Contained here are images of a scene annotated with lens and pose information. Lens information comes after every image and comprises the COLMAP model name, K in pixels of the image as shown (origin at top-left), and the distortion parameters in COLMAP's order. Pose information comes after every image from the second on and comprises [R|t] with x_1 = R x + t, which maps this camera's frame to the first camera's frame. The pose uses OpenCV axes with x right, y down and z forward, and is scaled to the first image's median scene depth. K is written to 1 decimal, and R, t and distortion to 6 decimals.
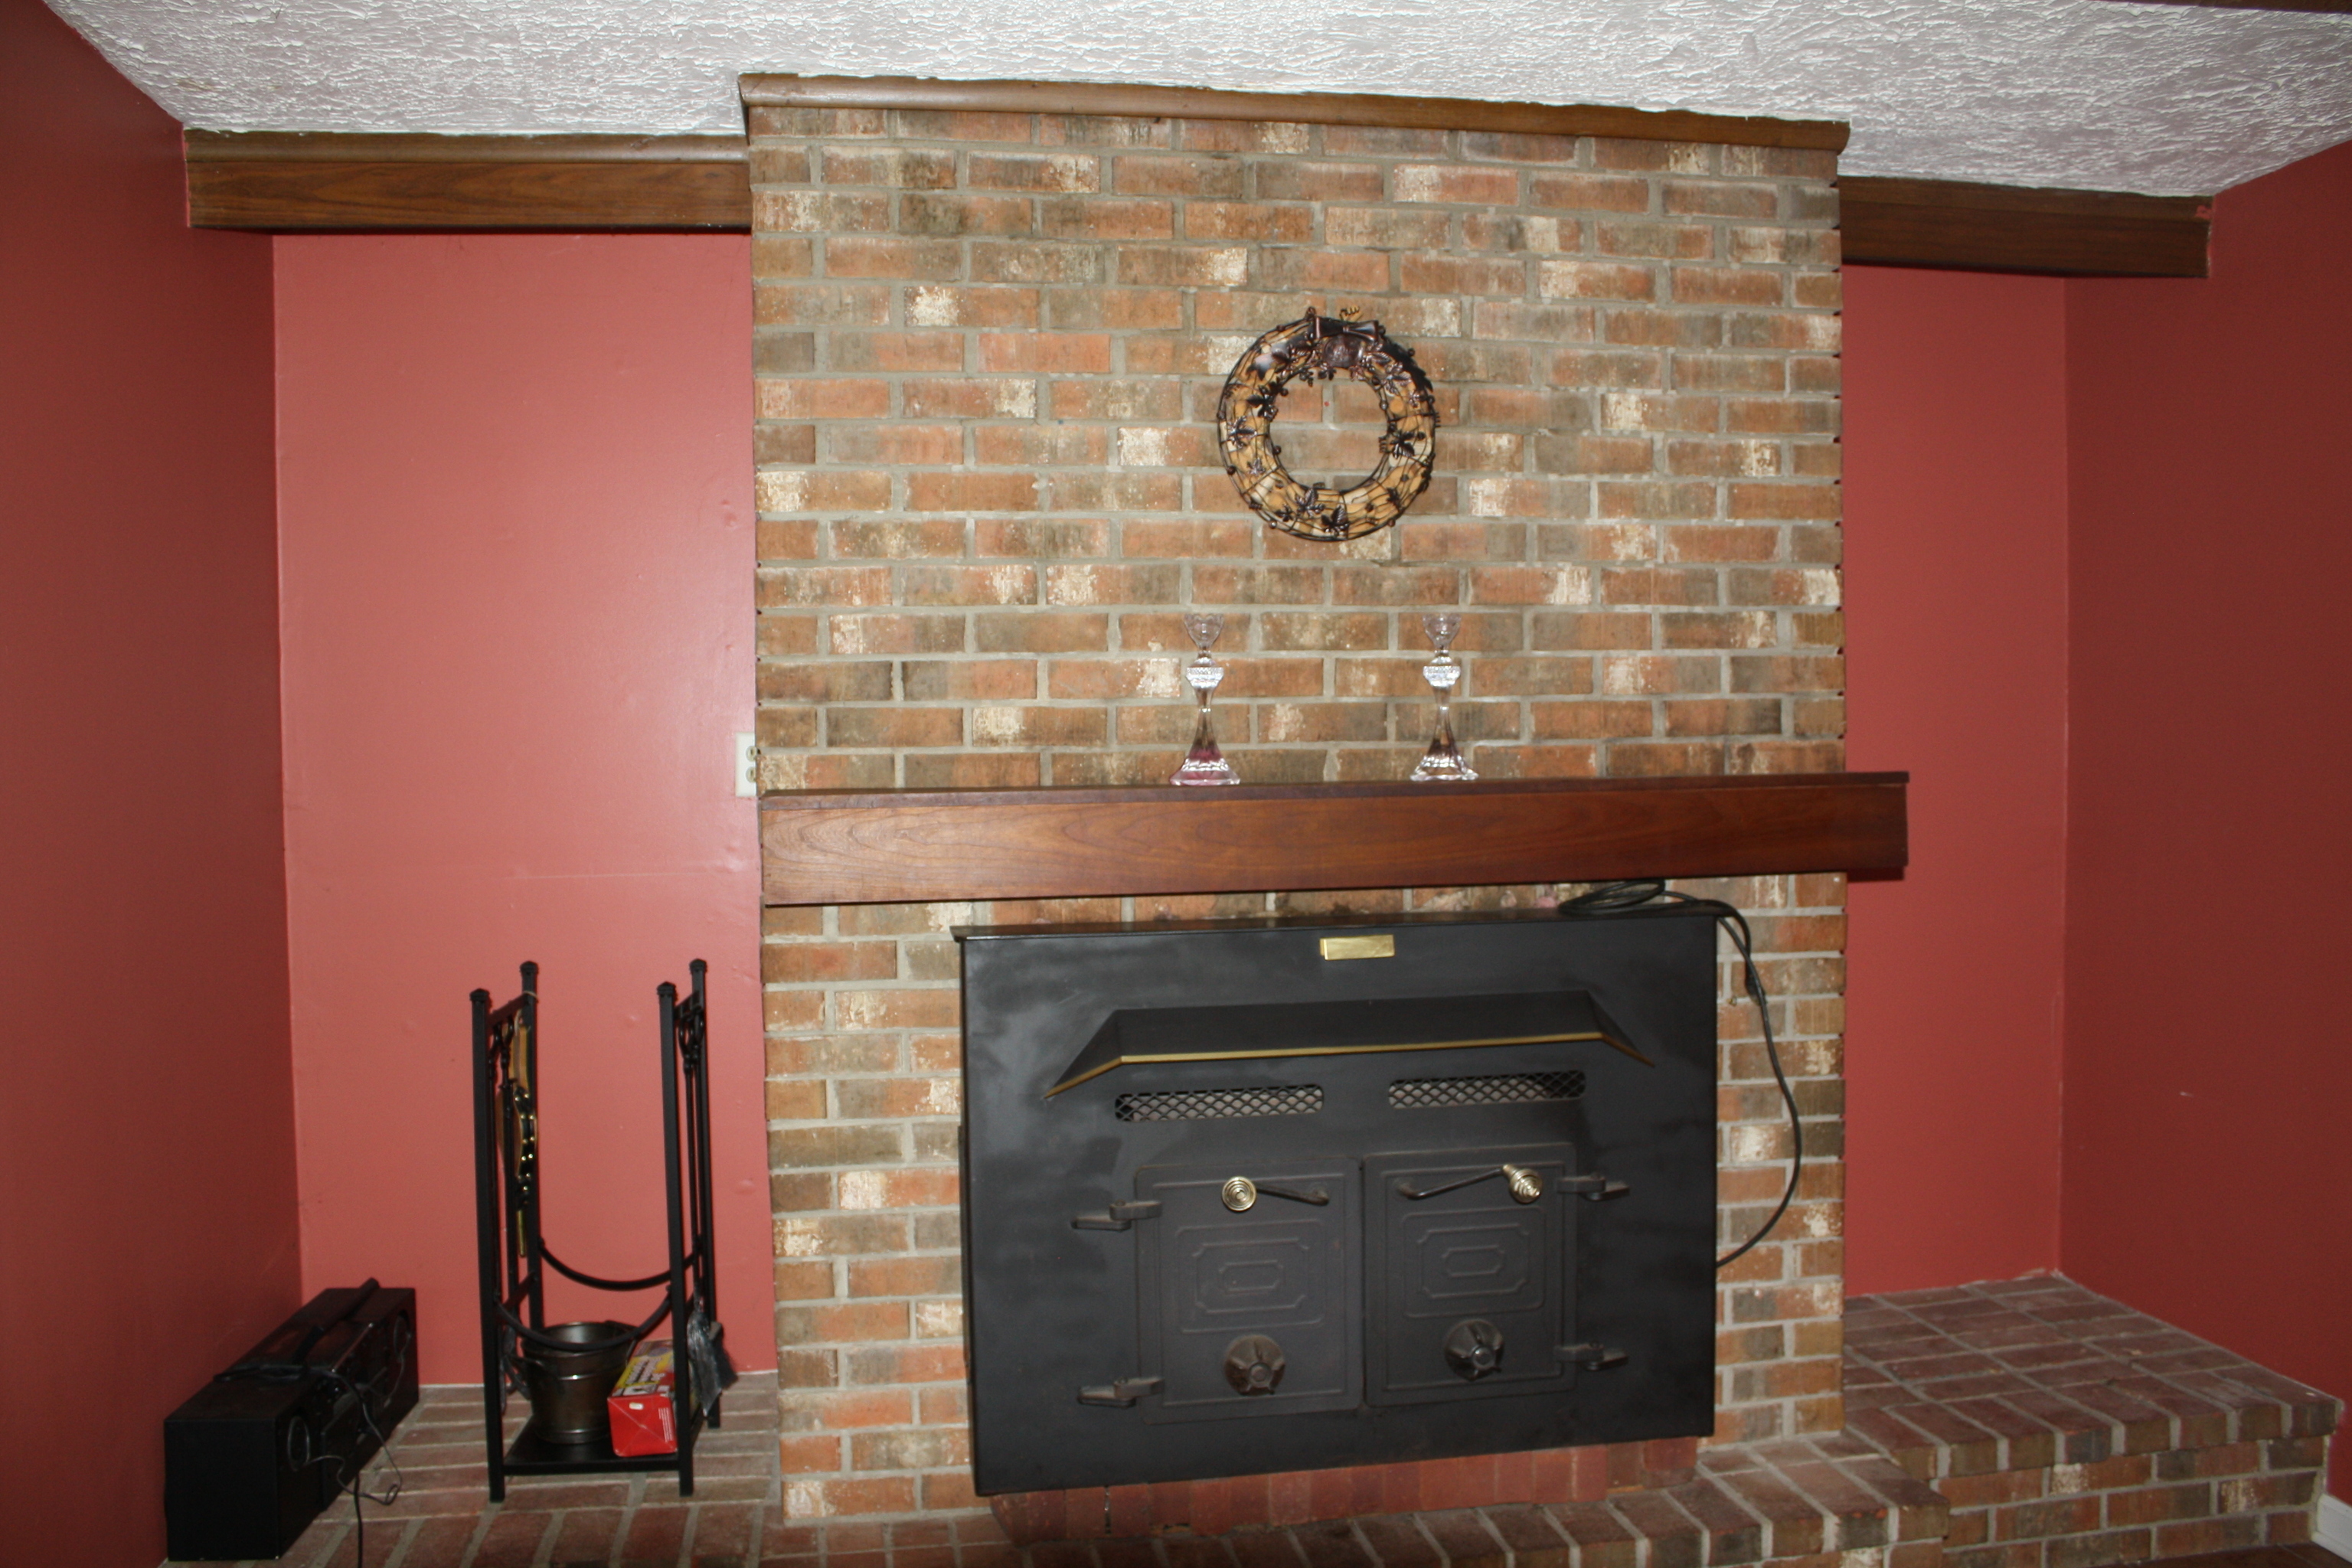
lens RADIAL K [[1987.5, 0, 1195.3], [0, 1987.5, 785.2], [0, 0, 1]] dist [-0.160629, 0.135041]
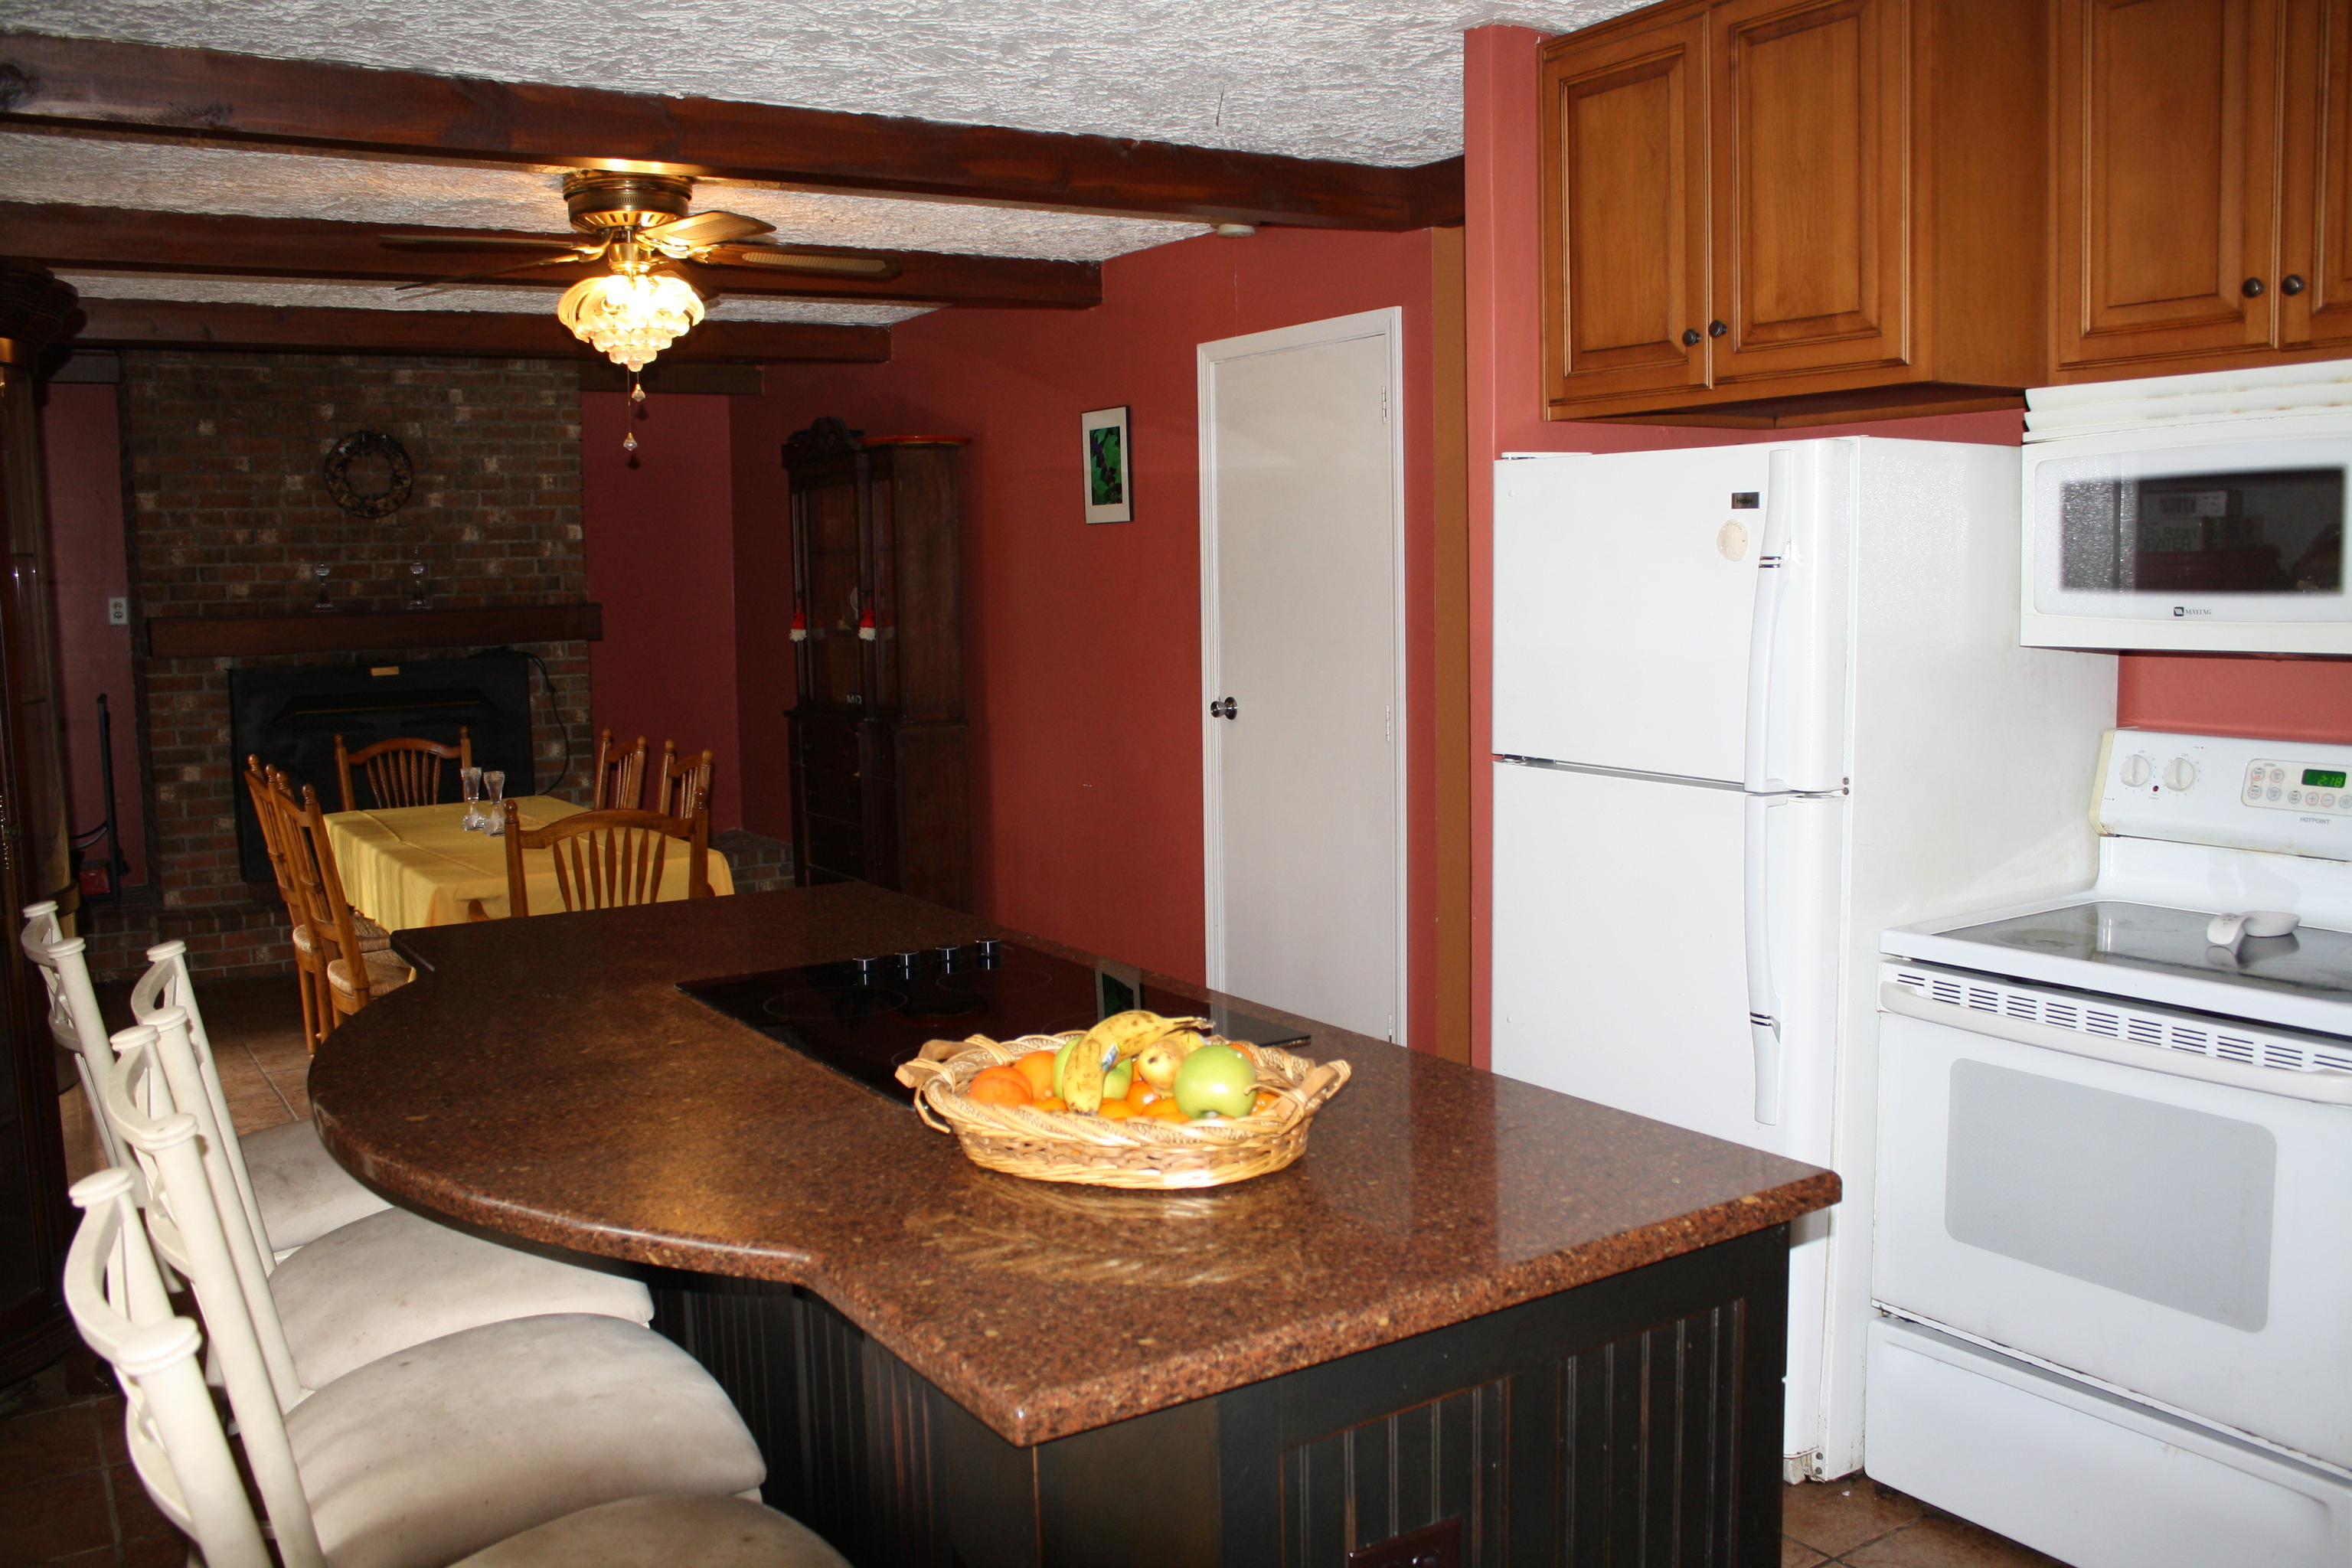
lens RADIAL K [[1987.5, 0, 1194.9], [0, 1987.5, 784.1], [0, 0, 1]] dist [-0.160629, 0.135041]
pose [[0.914878, -0.046185, 0.401080, 0.022139], [0.016932, 0.996951, 0.076177, 0.049651], [-0.403375, -0.062902, 0.912870, -1.771832]]
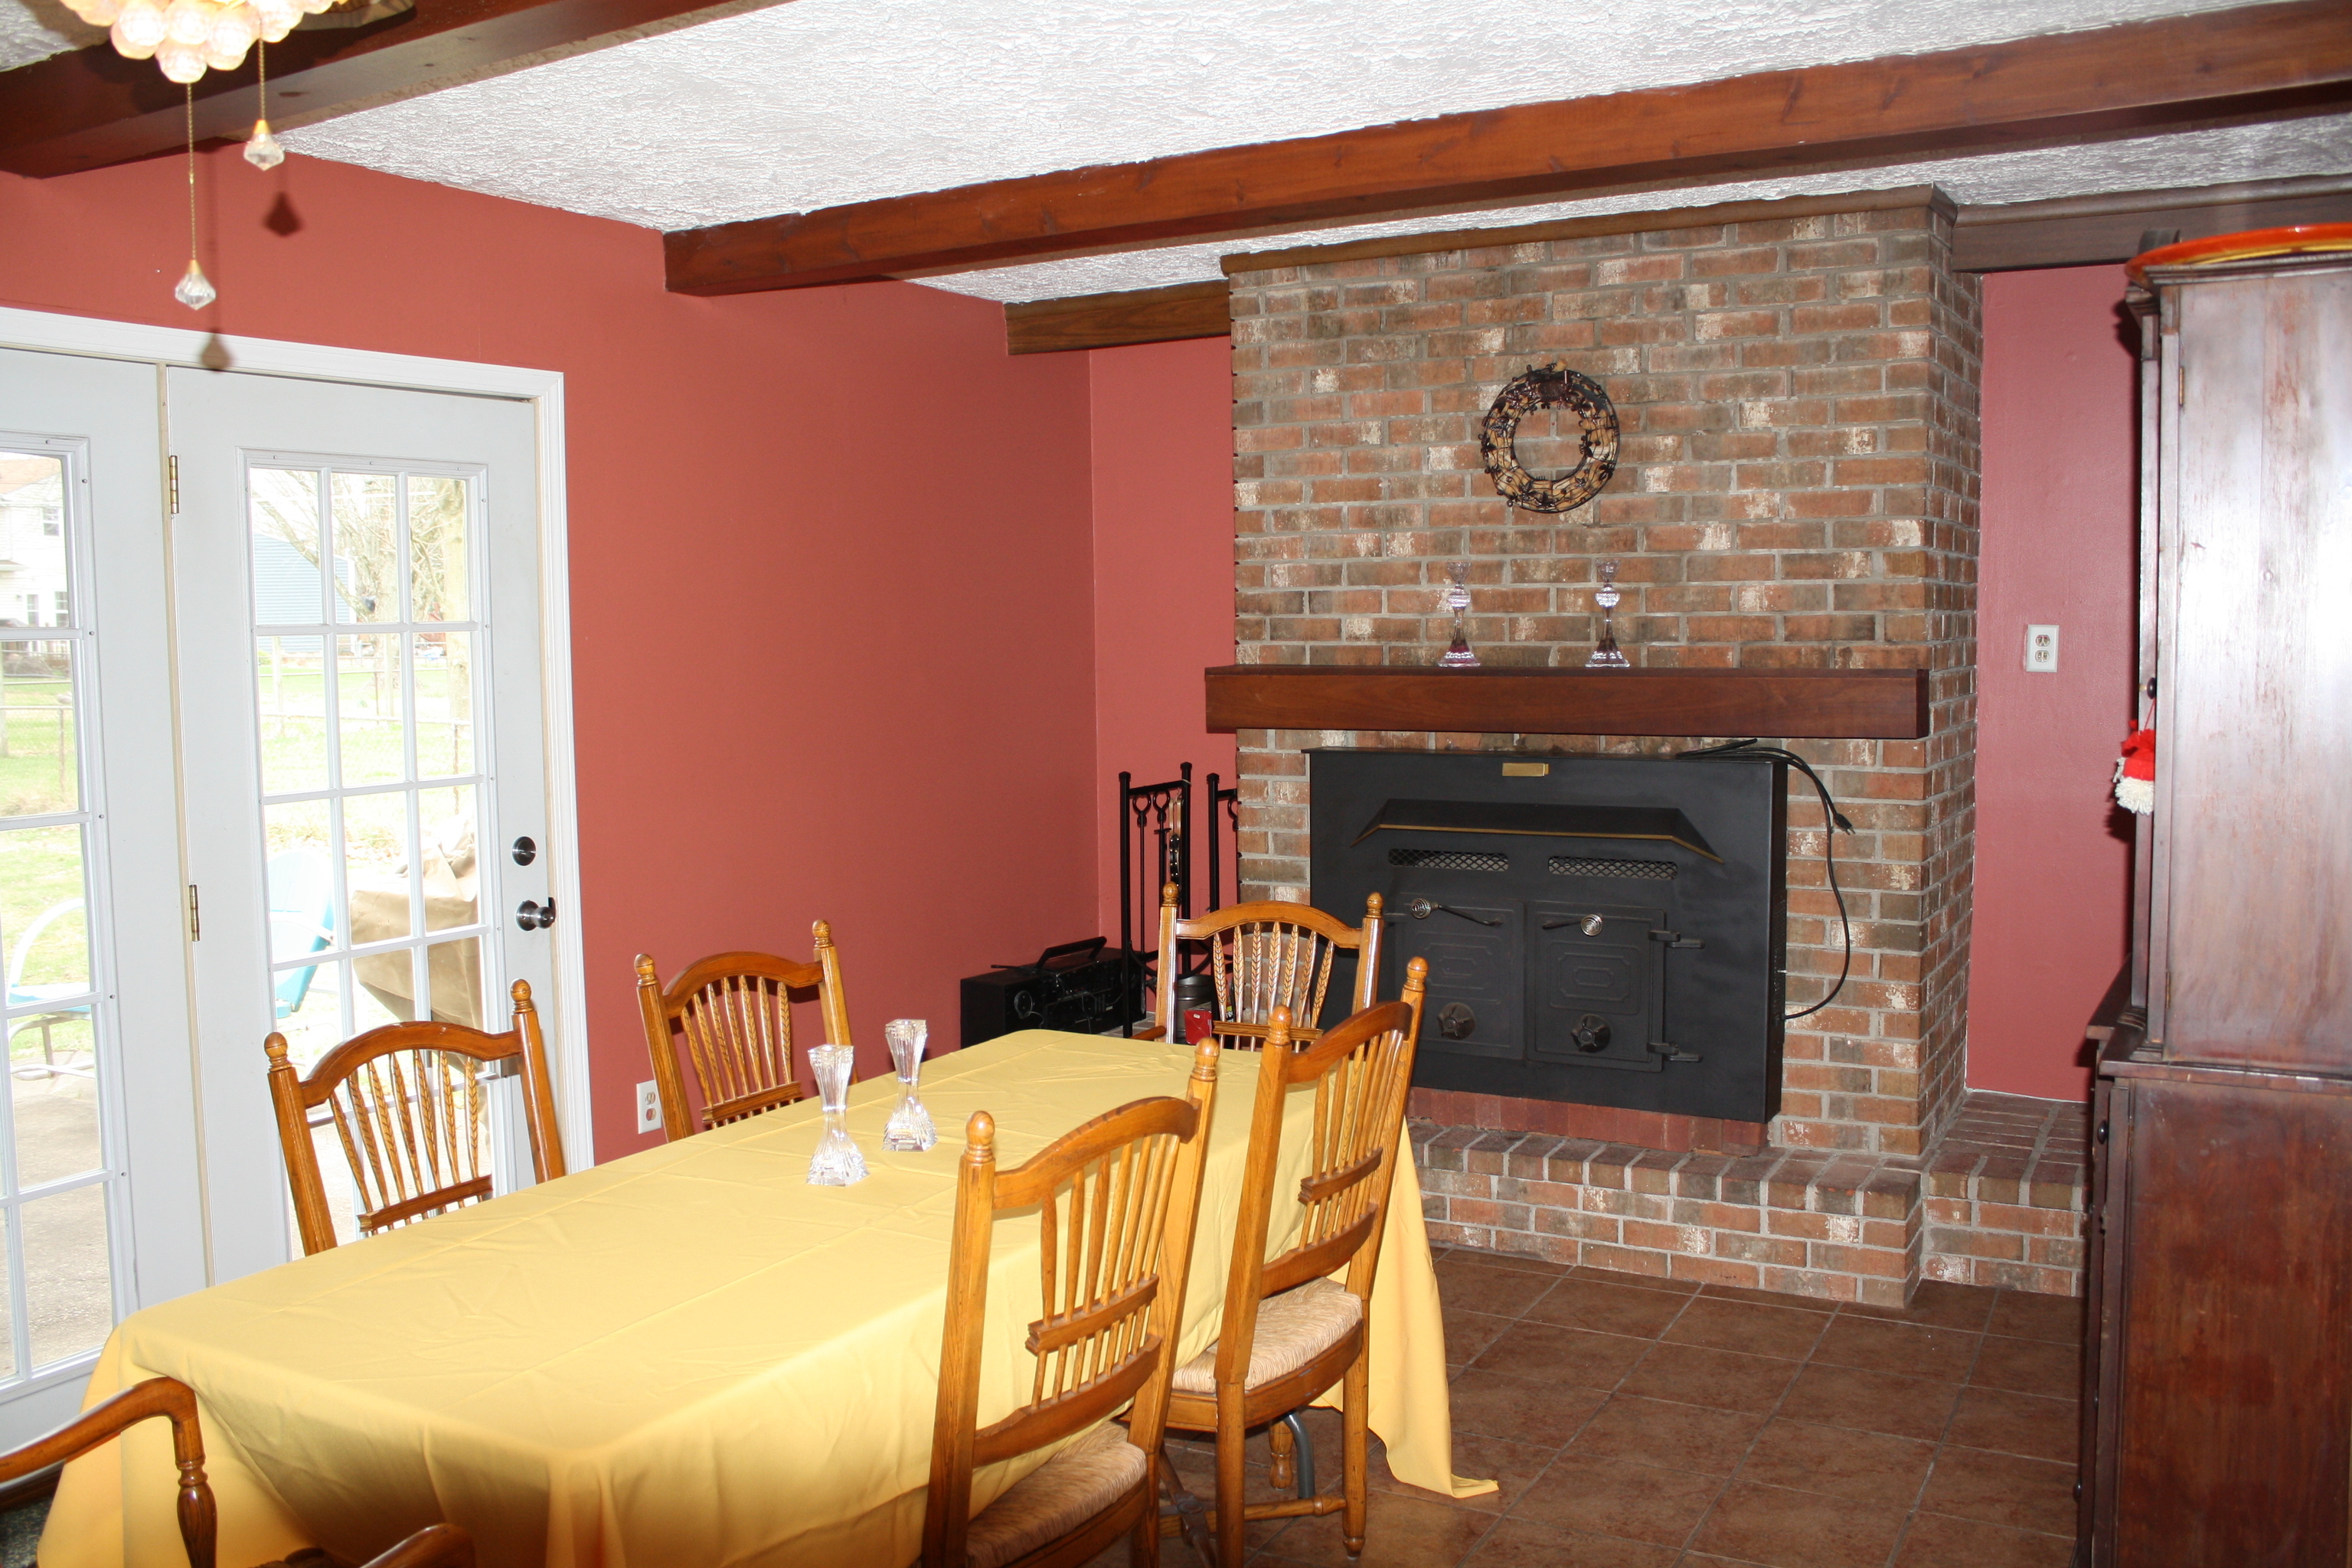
lens RADIAL K [[1987.5, 0, 1157.5], [0, 1987.5, 780.8], [0, 0, 1]] dist [-0.160629, 0.135041]
pose [[0.771083, 0.056453, -0.634227, 0.823746], [-0.016716, 0.997513, 0.068467, -0.013525], [0.636515, -0.042192, 0.770110, -0.401121]]
